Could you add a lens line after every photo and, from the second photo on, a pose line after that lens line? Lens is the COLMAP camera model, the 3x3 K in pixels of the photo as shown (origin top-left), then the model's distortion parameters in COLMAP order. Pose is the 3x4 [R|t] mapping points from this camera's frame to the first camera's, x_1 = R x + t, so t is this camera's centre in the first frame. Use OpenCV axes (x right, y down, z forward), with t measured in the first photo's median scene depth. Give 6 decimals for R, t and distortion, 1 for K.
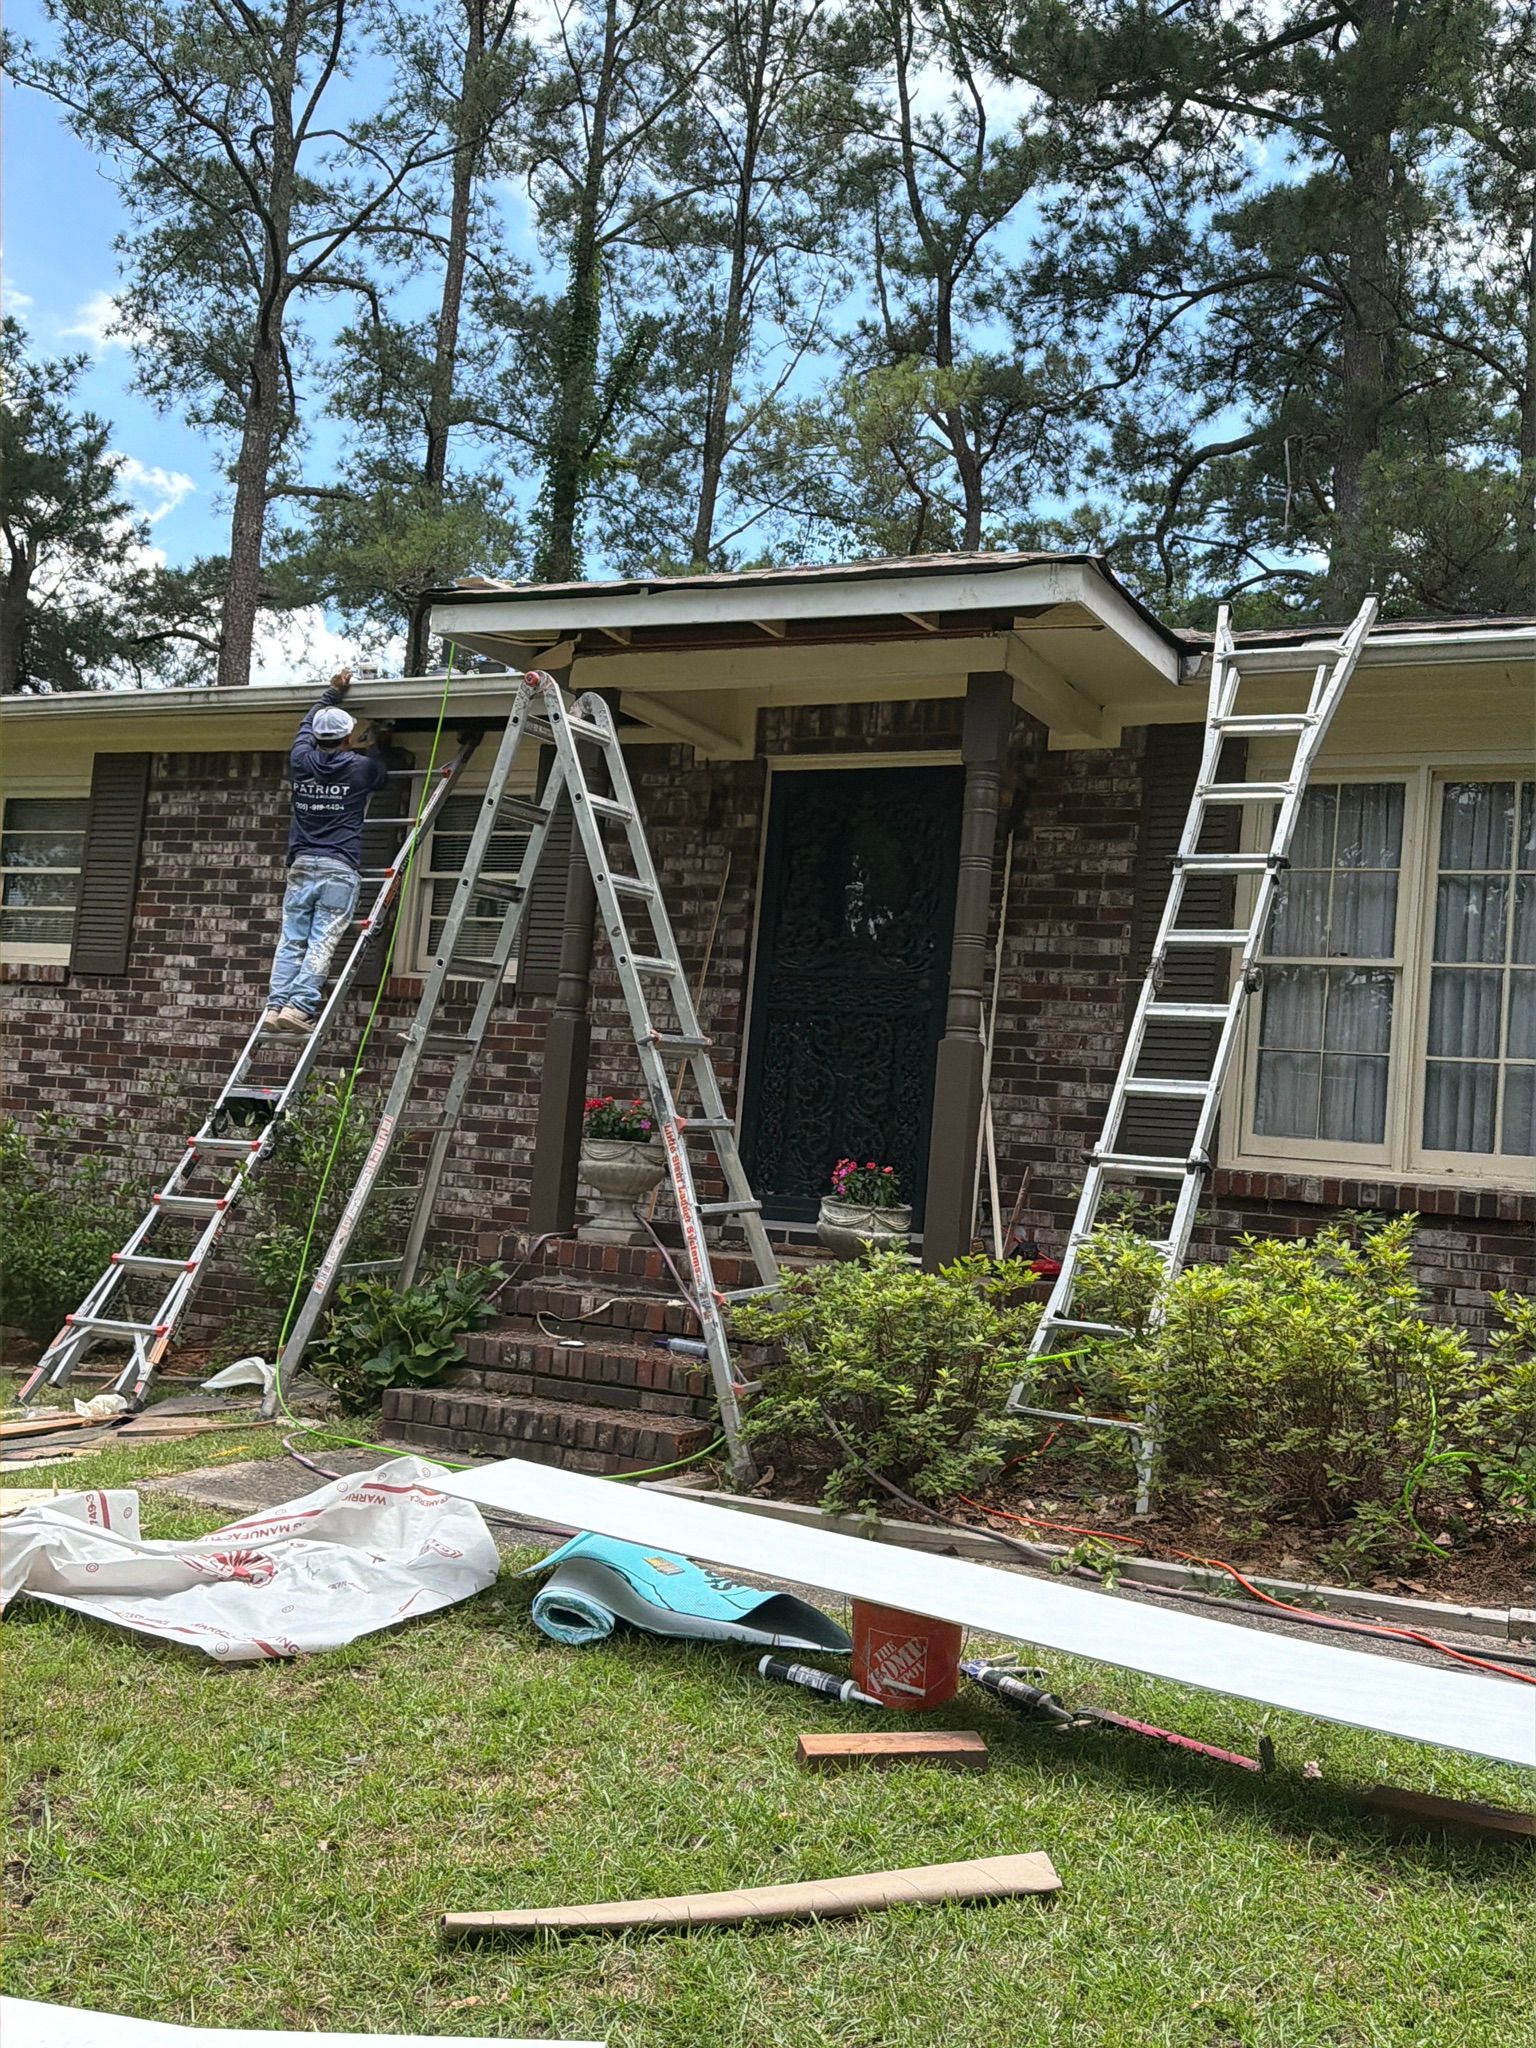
lens RADIAL K [[1870.0, 0, 768.0], [0, 1870.0, 1024.0], [0, 0, 1]] dist [0.206460, -0.424102]
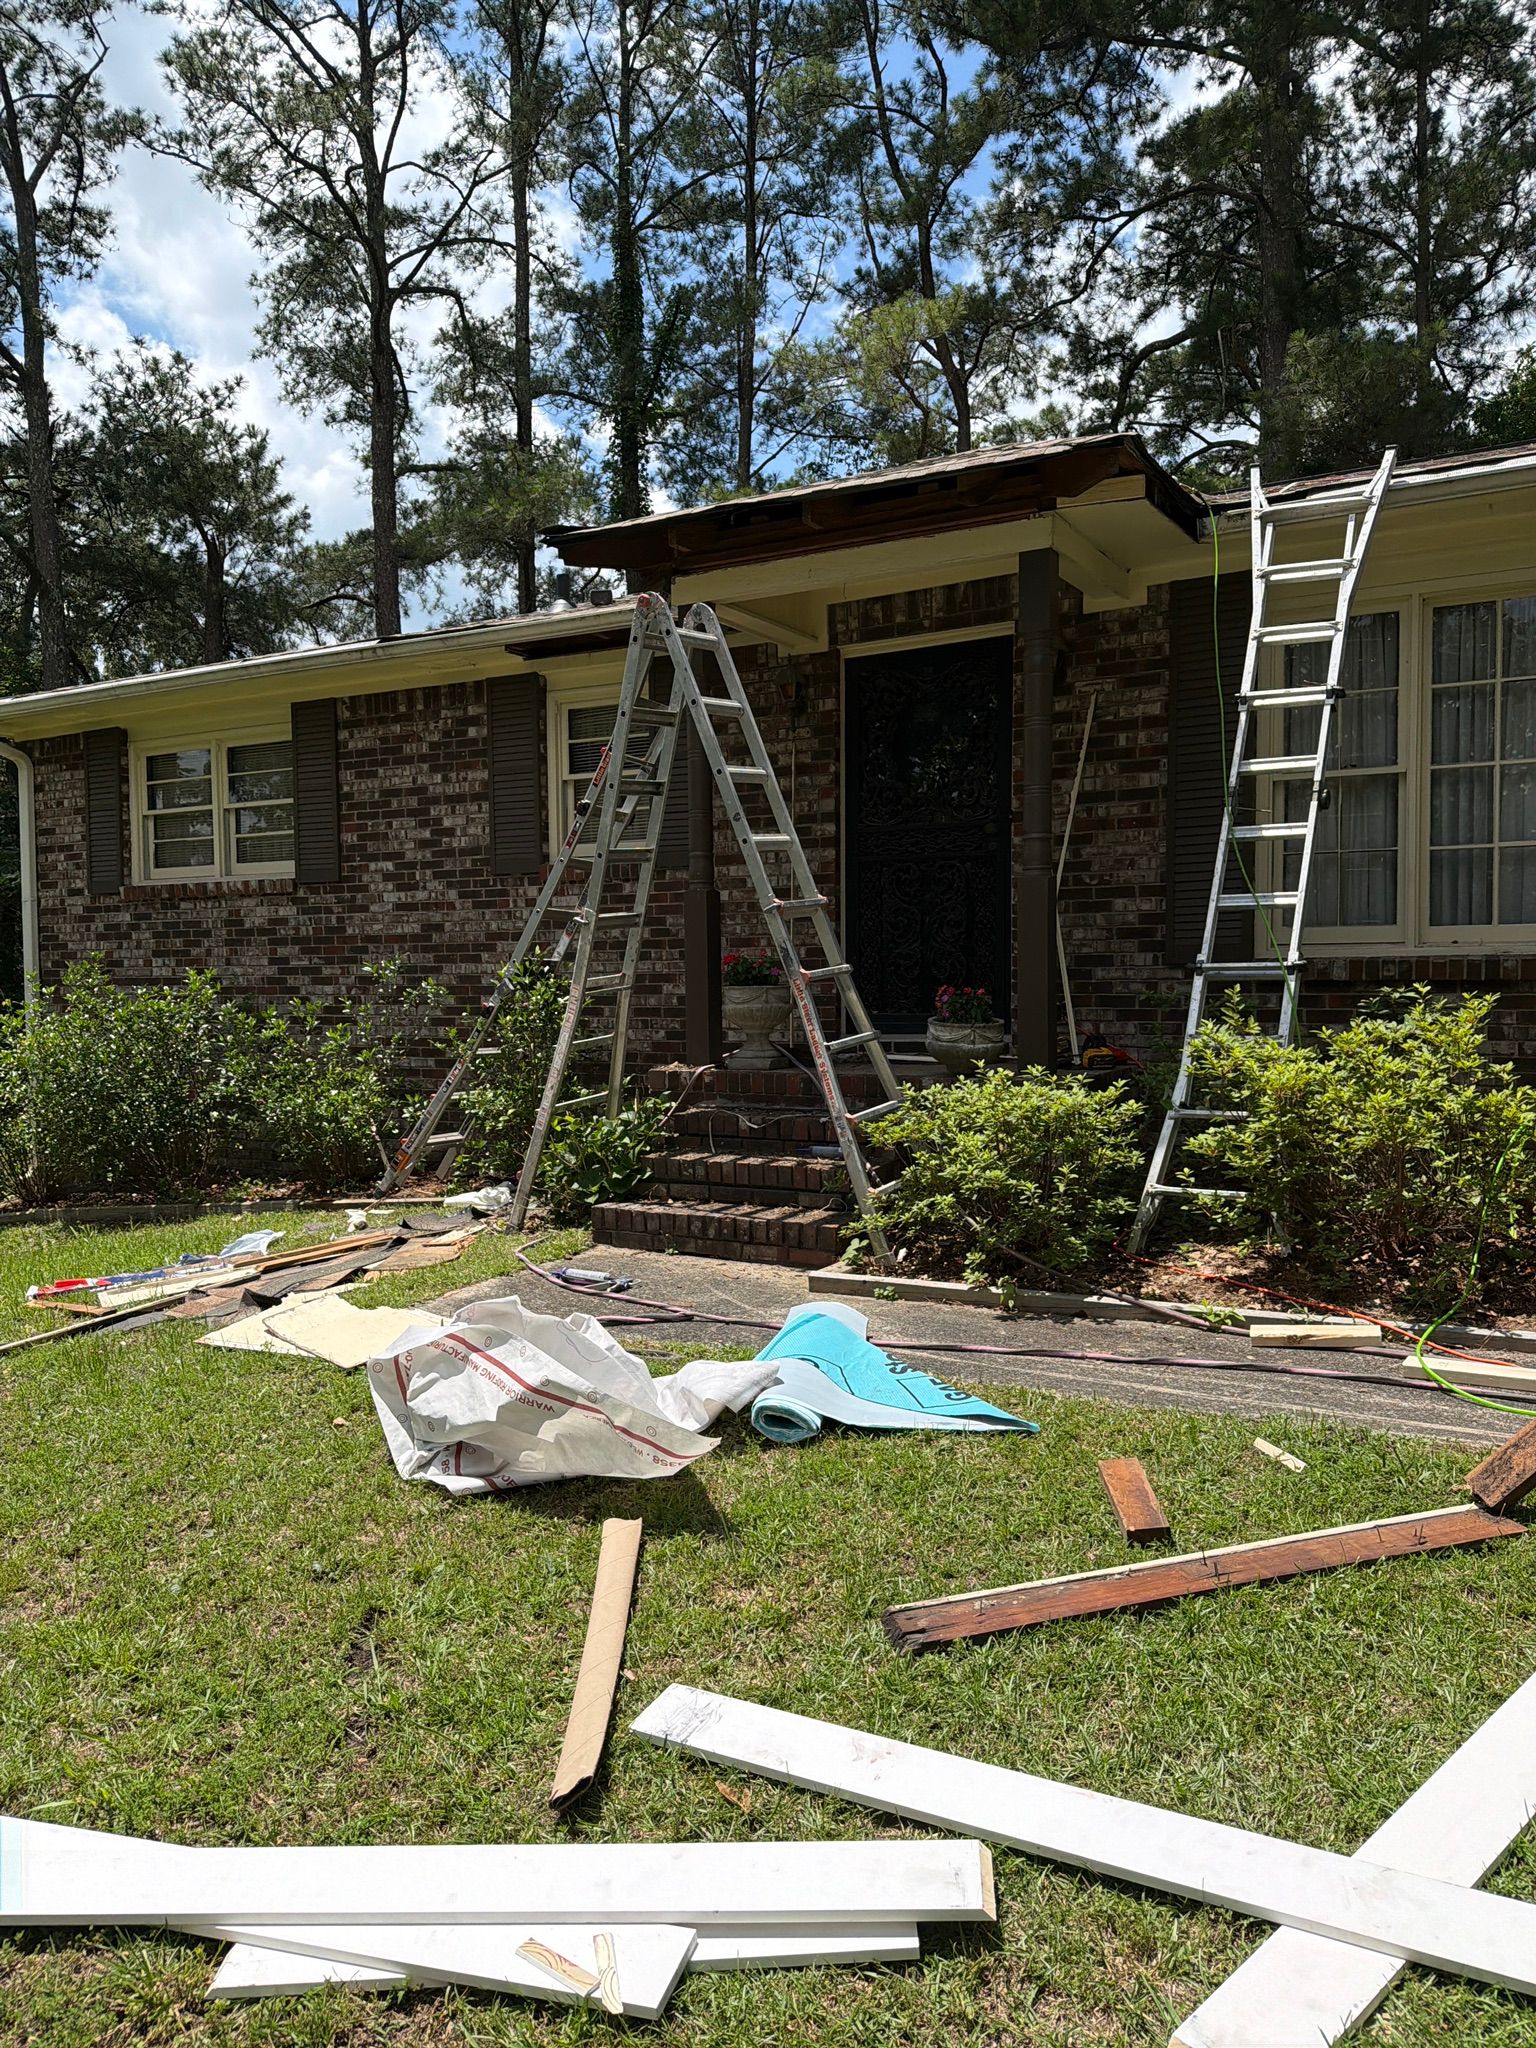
lens RADIAL K [[1427.3, 0, 765.9], [0, 1427.3, 1047.9], [0, 0, 1]] dist [0.040847, -0.055292]
pose [[0.994268, -0.094057, -0.050837, -0.008249], [0.100015, 0.986284, 0.131305, -0.005263], [0.037790, -0.135637, 0.990038, 0.023720]]
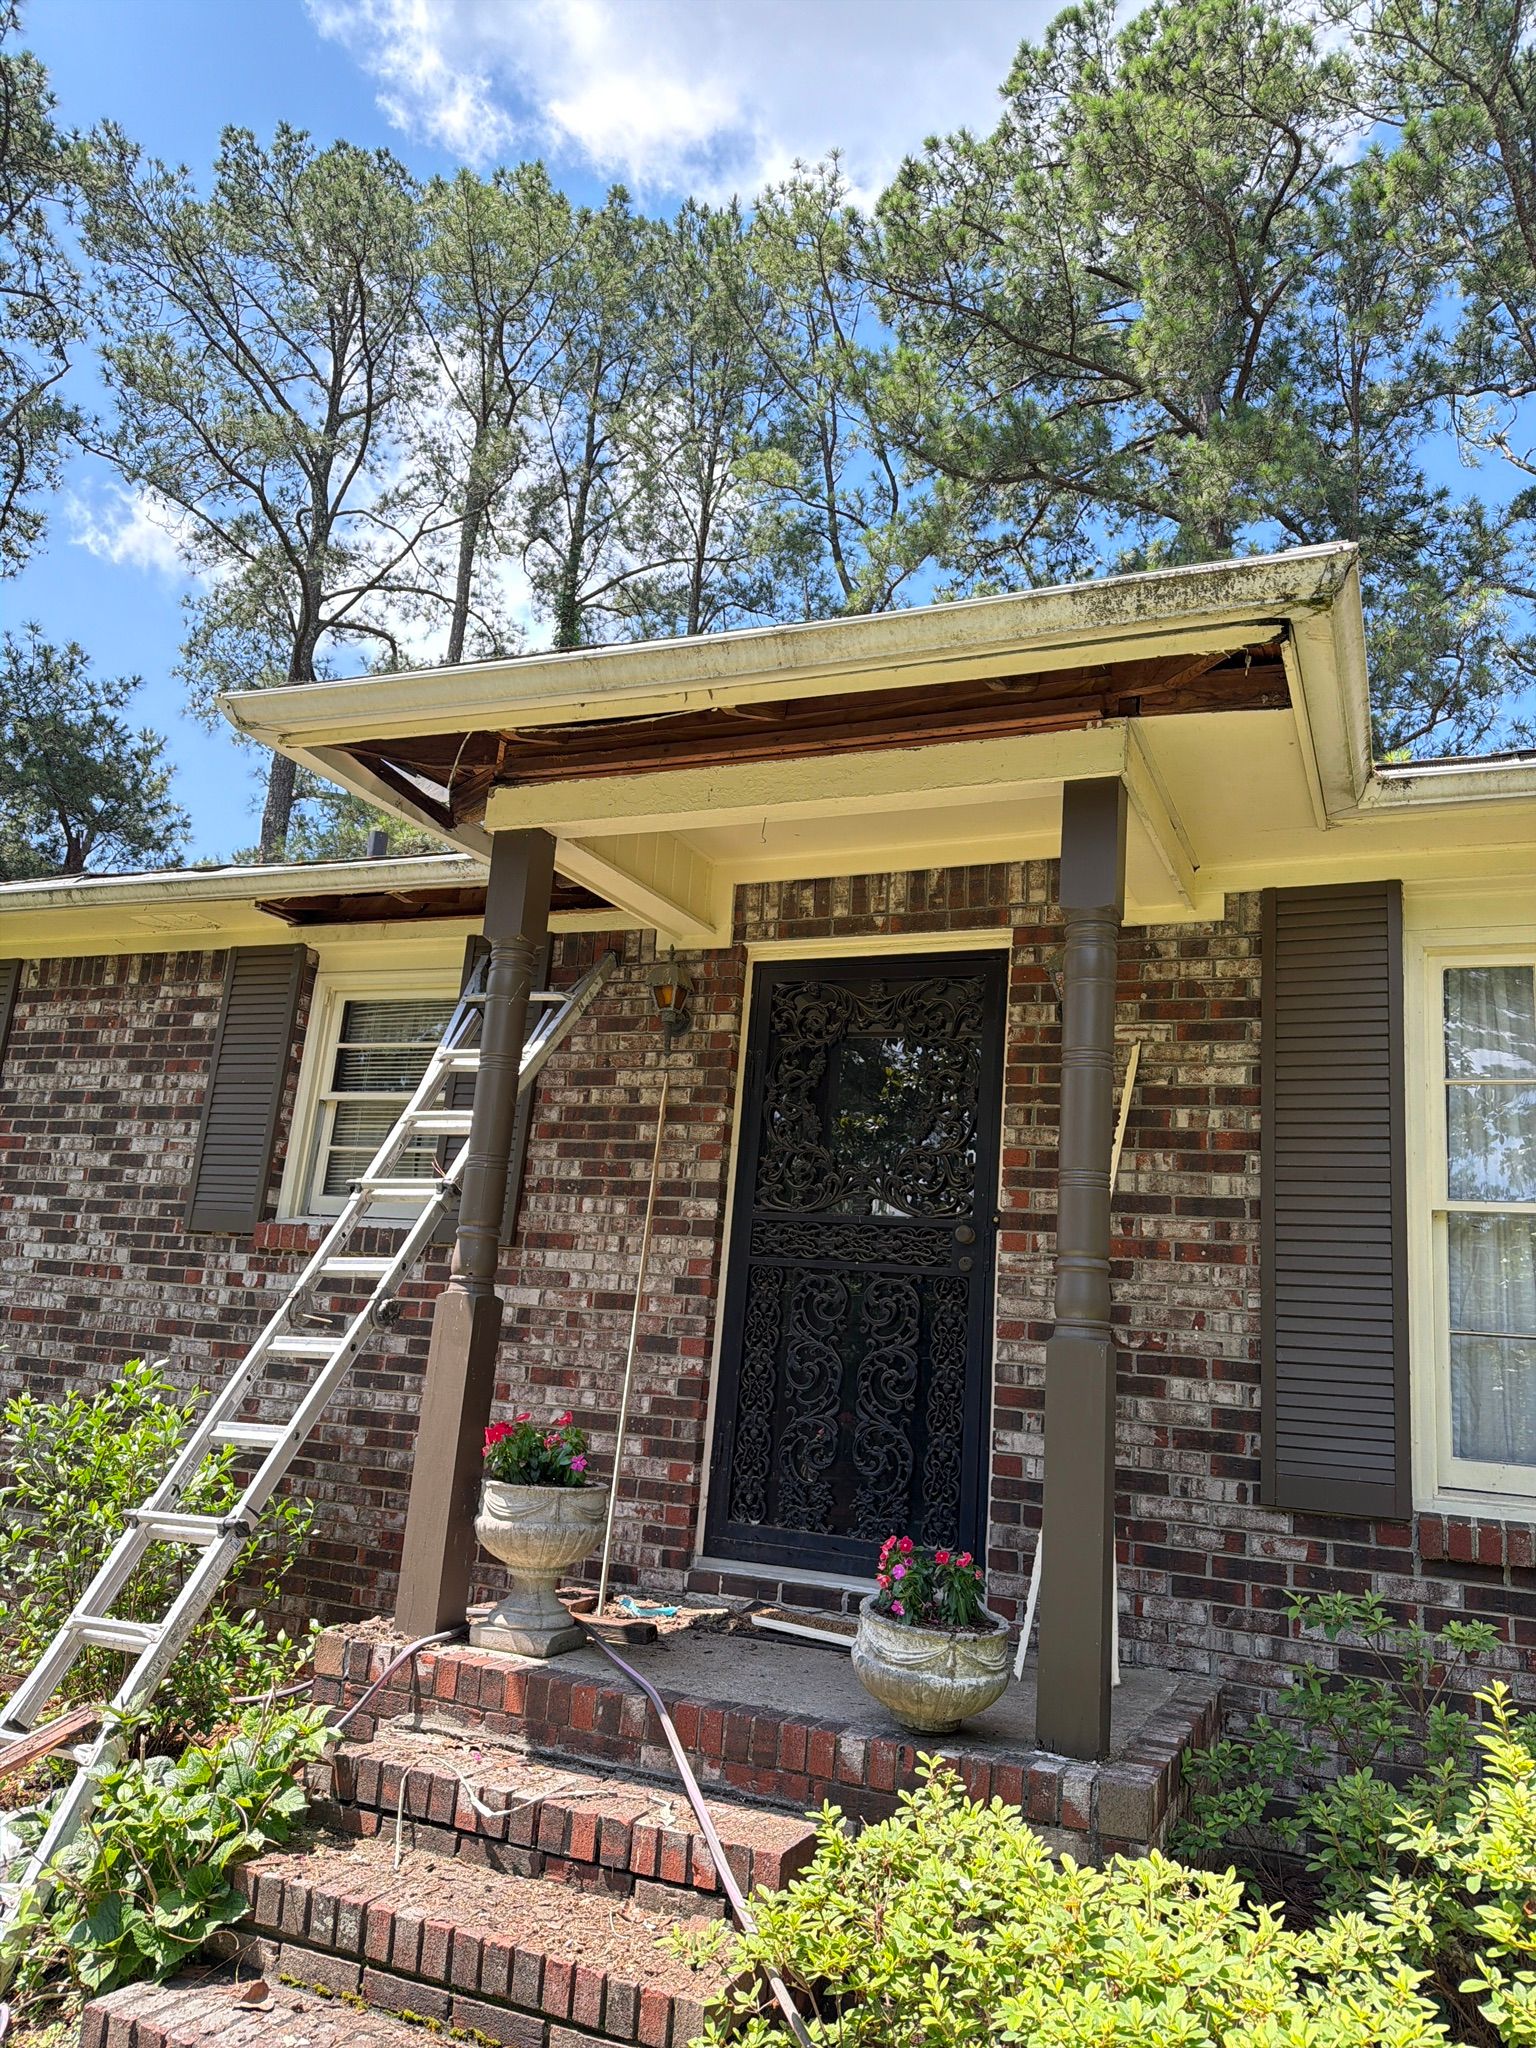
lens RADIAL K [[1422.9, 0, 765.9], [0, 1422.9, 1037.5], [0, 0, 1]] dist [0.165119, -0.341198]
pose [[0.999212, 0.002171, 0.039628, -0.005559], [0.003203, 0.990837, -0.135028, -0.007048], [-0.039558, 0.135049, 0.990049, 0.136114]]
